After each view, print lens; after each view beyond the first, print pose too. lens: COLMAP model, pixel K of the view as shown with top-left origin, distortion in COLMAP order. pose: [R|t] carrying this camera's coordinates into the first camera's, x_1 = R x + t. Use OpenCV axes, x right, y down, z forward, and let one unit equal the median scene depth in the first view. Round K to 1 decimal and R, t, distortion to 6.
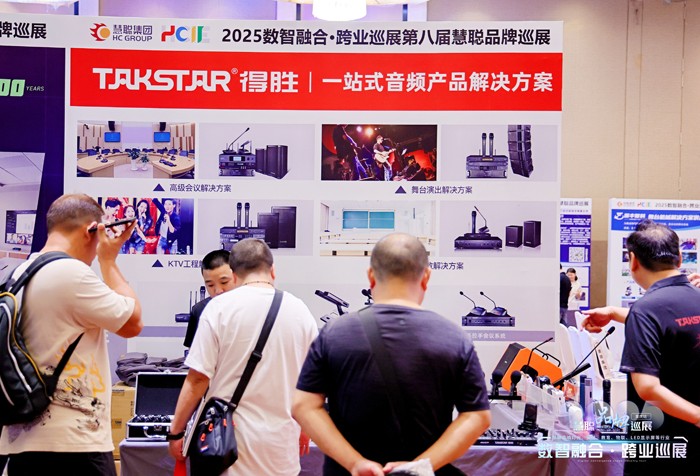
lens RADIAL K [[1151.5, 0, 351.9], [0, 1151.5, 237.3], [0, 0, 1]] dist [0.070550, 0.000000]
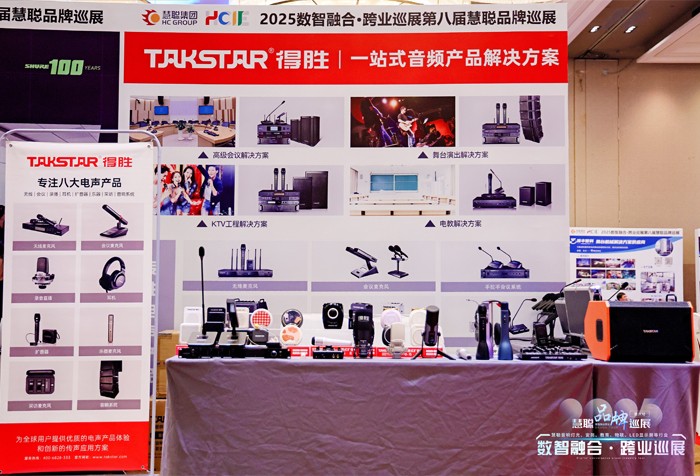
lens RADIAL K [[894.0, 0, 347.7], [0, 894.0, 237.6], [0, 0, 1]] dist [-0.001863, 0.000000]
pose [[0.999959, -0.008675, -0.002607, -0.027782], [0.008543, 0.998862, -0.046914, 0.076525], [0.003011, 0.046890, 0.998896, 0.152041]]
